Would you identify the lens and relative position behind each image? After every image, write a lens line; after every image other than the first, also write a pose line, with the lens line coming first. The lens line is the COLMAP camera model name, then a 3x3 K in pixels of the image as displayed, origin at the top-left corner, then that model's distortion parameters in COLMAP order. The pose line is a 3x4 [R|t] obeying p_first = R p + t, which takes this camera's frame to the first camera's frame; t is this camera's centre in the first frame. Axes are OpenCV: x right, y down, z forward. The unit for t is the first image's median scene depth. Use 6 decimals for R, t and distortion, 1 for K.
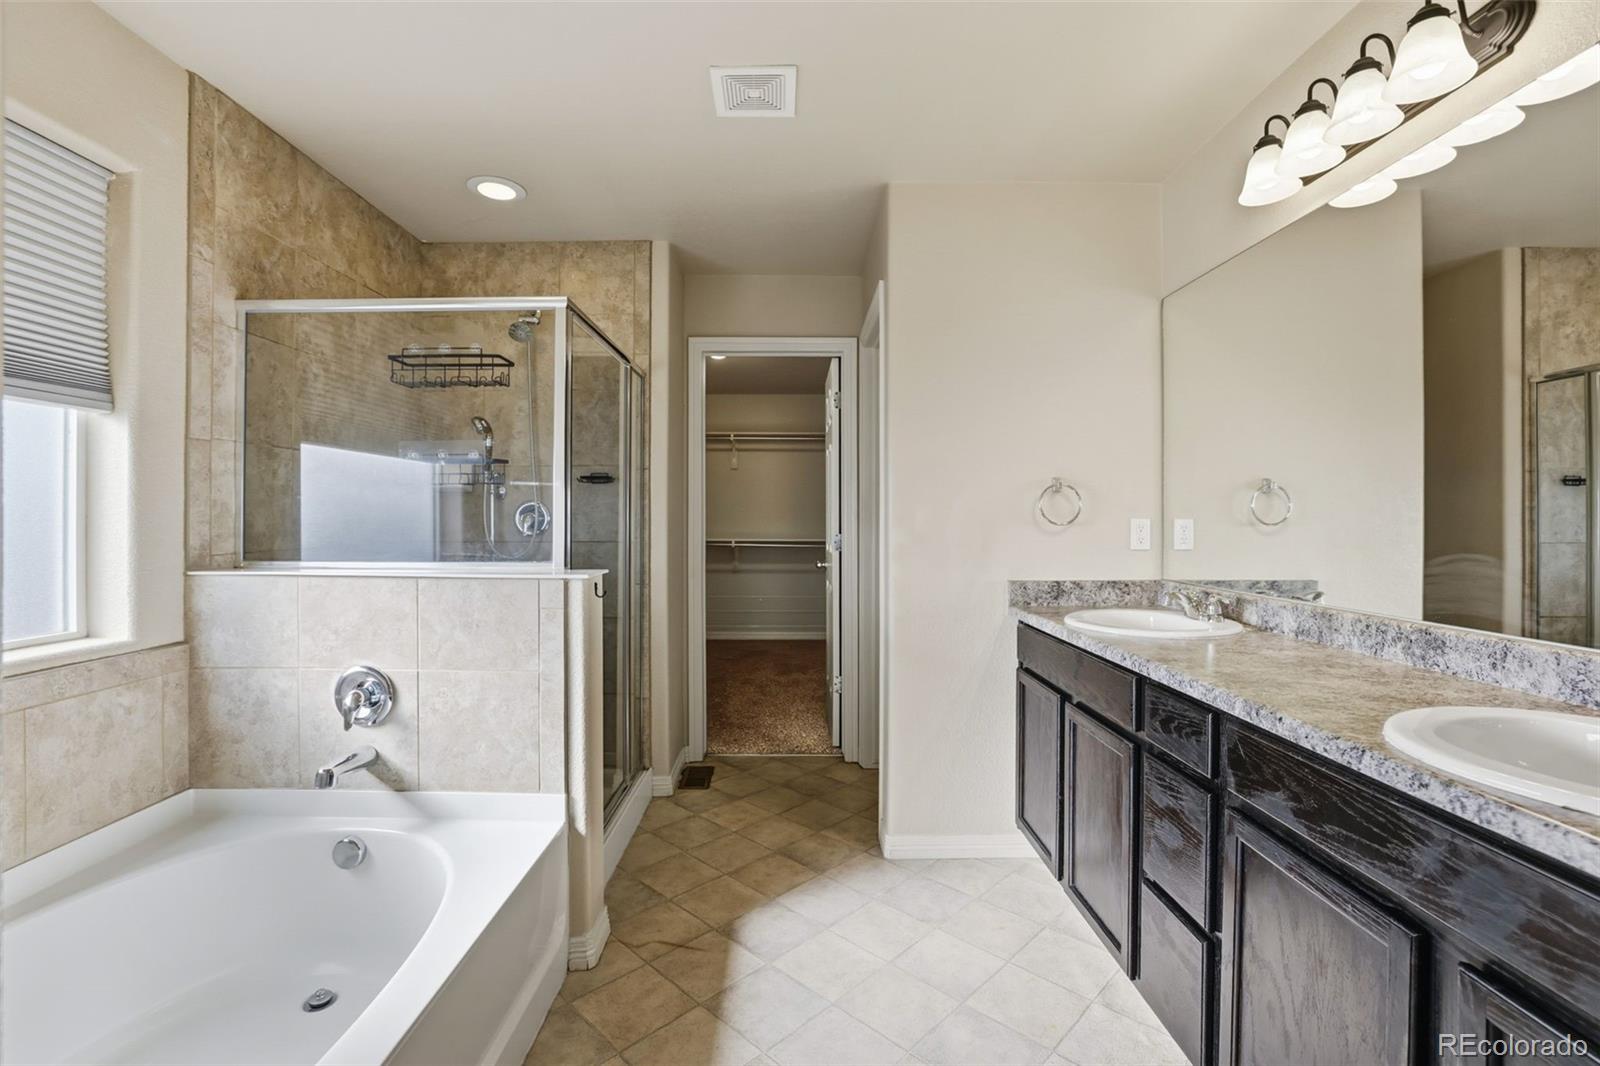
lens RADIAL K [[687.3, 0, 794.2], [0, 687.3, 528.8], [0, 0, 1]] dist [-0.063366, 0.024437]
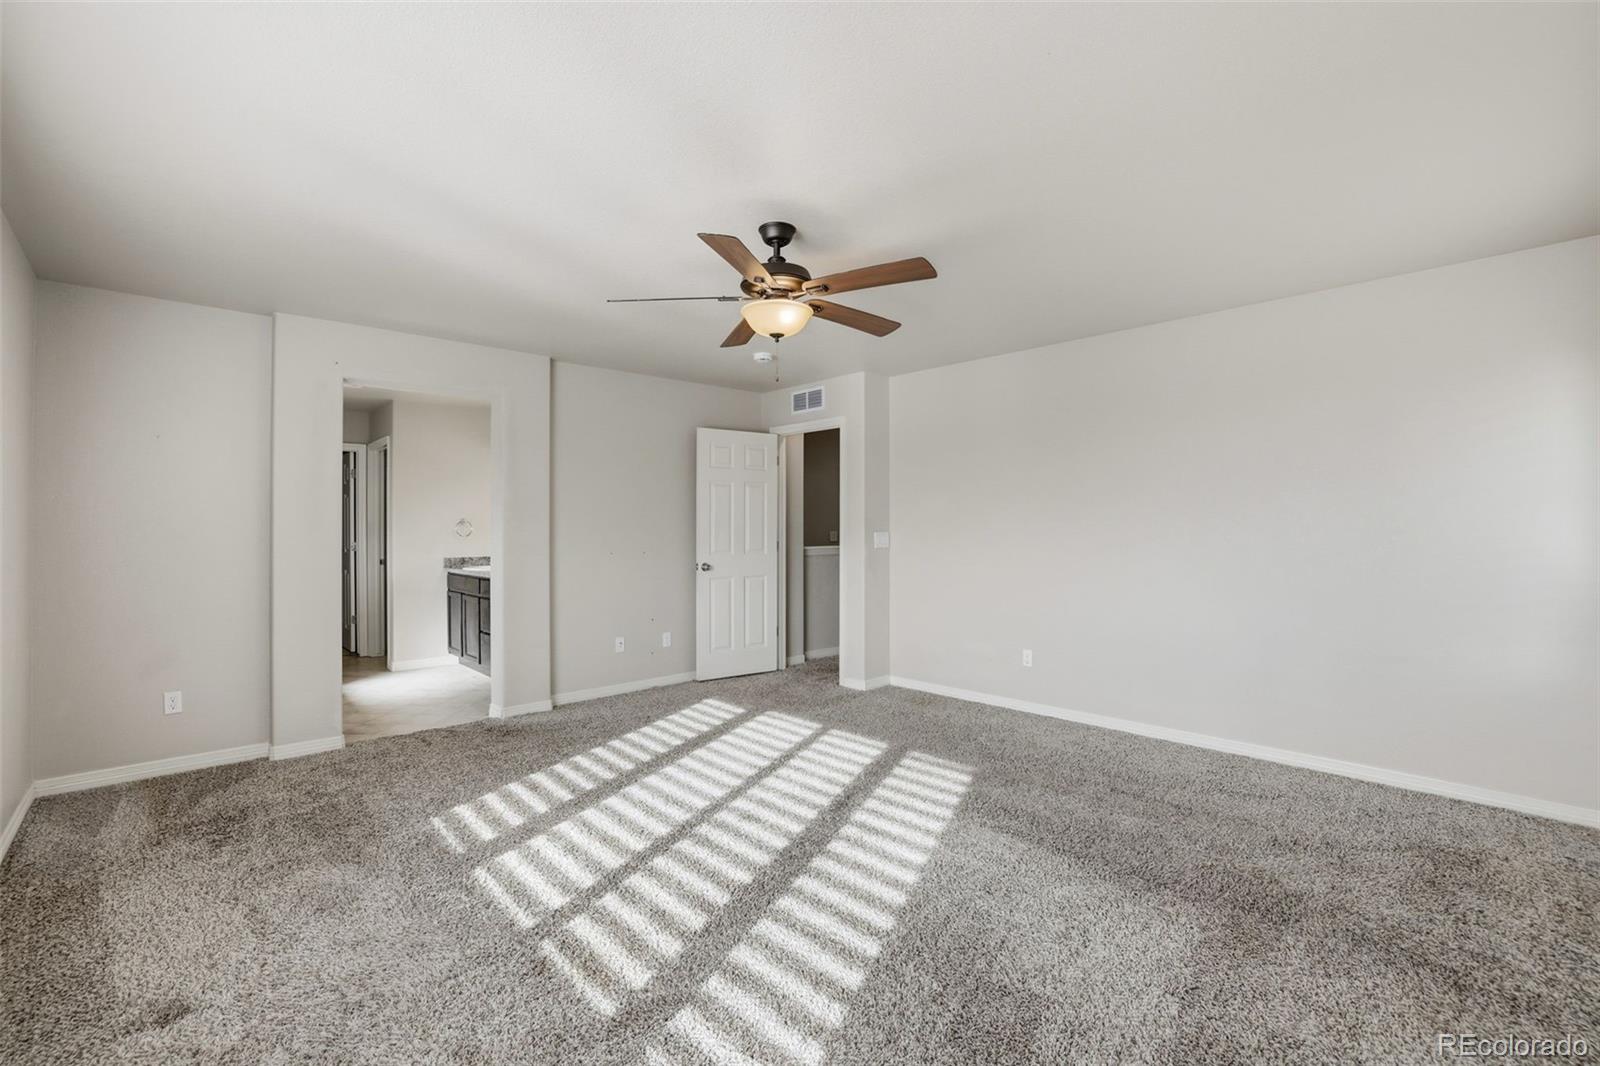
lens RADIAL K [[687.3, 0, 794.2], [0, 687.3, 528.8], [0, 0, 1]] dist [-0.063366, 0.024437]
pose [[0.724694, 0.000463, 0.689071, -0.505323], [0.011147, 0.999861, -0.012395, 0.012242], [-0.688981, 0.016664, 0.724588, -1.829212]]
